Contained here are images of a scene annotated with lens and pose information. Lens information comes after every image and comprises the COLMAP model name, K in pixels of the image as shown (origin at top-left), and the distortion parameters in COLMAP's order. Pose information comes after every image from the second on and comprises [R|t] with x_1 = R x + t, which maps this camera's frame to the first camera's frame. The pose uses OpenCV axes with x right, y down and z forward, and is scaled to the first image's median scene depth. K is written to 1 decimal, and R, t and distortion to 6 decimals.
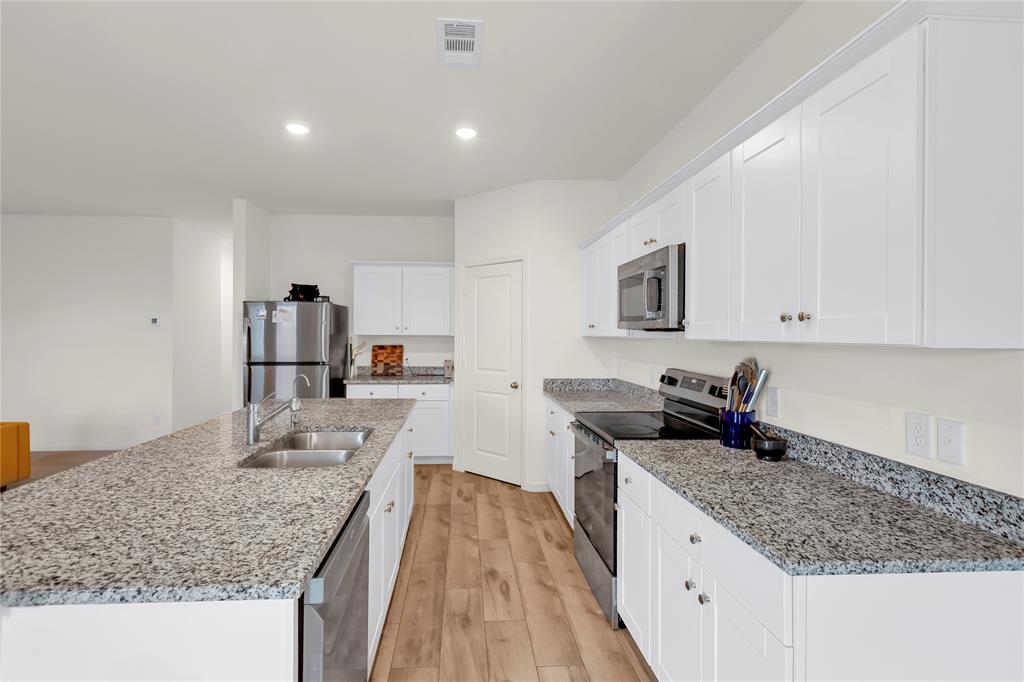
lens RADIAL K [[466.7, 0, 499.9], [0, 466.7, 334.1], [0, 0, 1]] dist [0.001595, 0.000409]
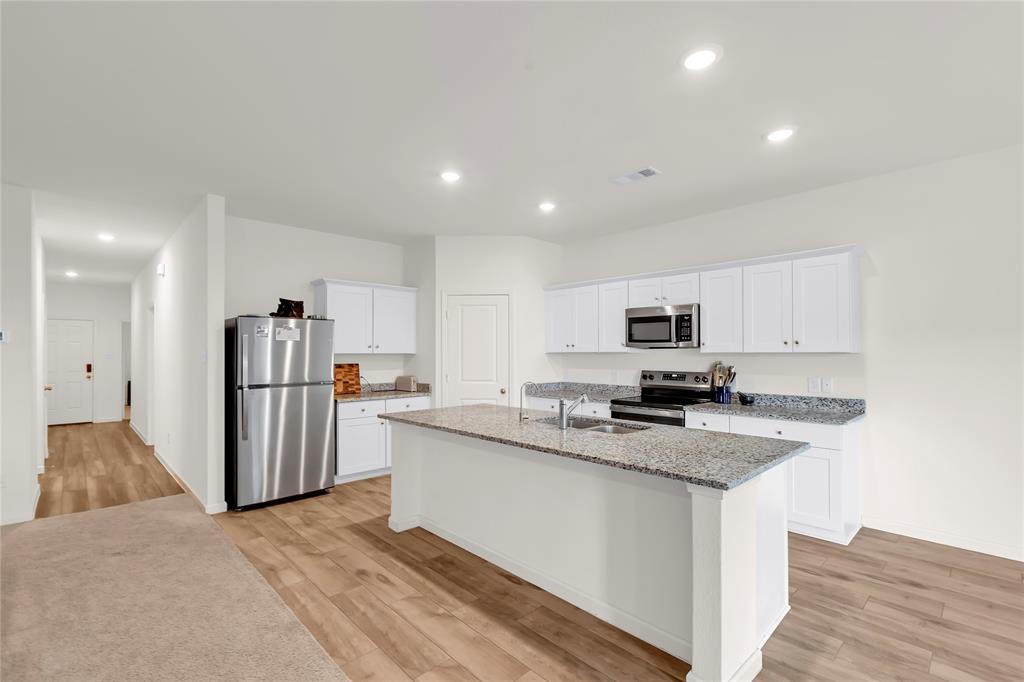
lens RADIAL K [[464.9, 0, 514.3], [0, 464.9, 350.6], [0, 0, 1]] dist [-0.000534, -0.000238]
pose [[0.776791, -0.006617, 0.629724, -0.691520], [0.008954, 0.999960, -0.000538, -0.000786], [-0.629695, 0.006056, 0.776819, -0.008474]]
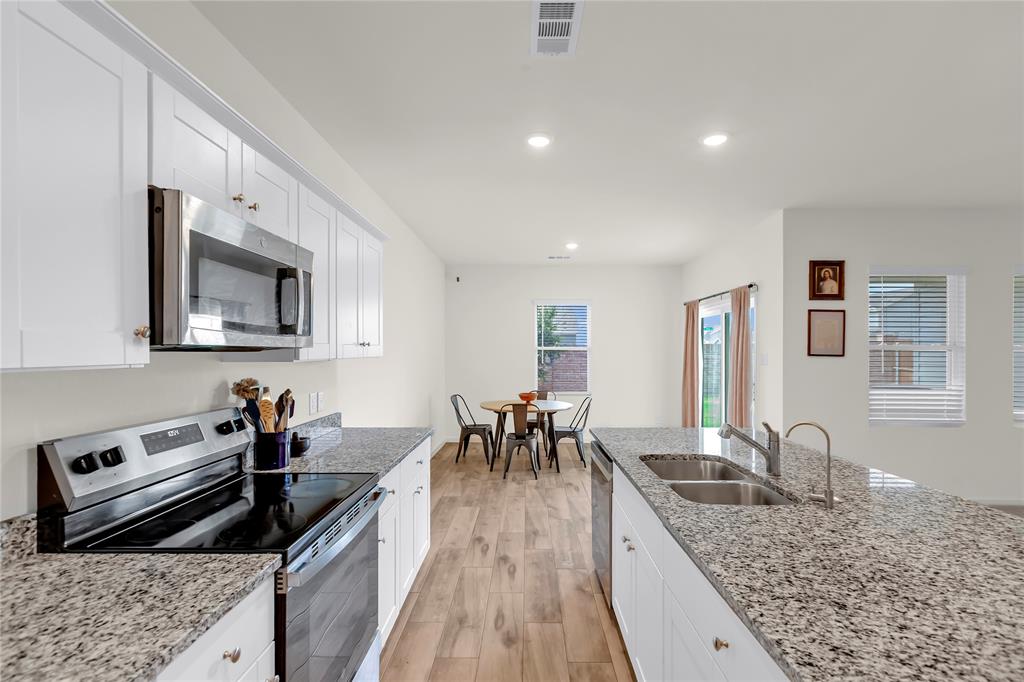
lens RADIAL K [[464.9, 0, 514.3], [0, 464.9, 350.6], [0, 0, 1]] dist [-0.000534, -0.000238]
pose [[-0.993664, -0.000473, 0.112391, -0.060772], [-0.000267, 0.999998, 0.001847, -0.004122], [-0.112392, 0.001805, -0.993662, 0.876169]]
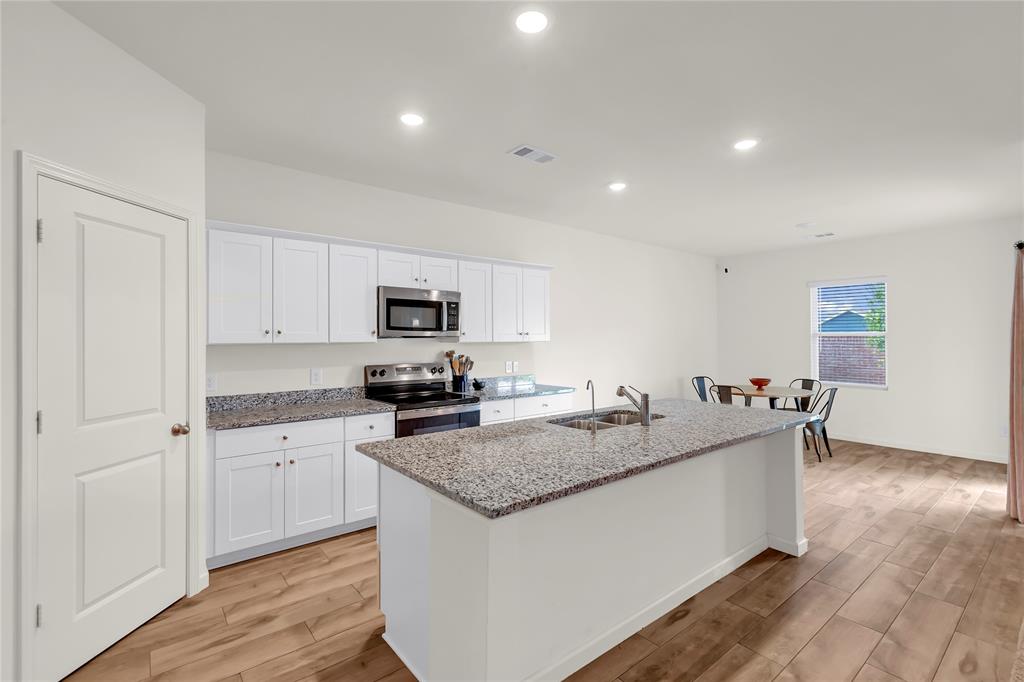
lens RADIAL K [[463.6, 0, 509.1], [0, 463.6, 335.5], [0, 0, 1]] dist [-0.000700, -0.000483]
pose [[-0.561764, 0.003353, 0.827291, -0.624723], [0.003039, 0.999993, -0.001990, -0.005031], [-0.827292, 0.001396, -0.561770, 0.910015]]
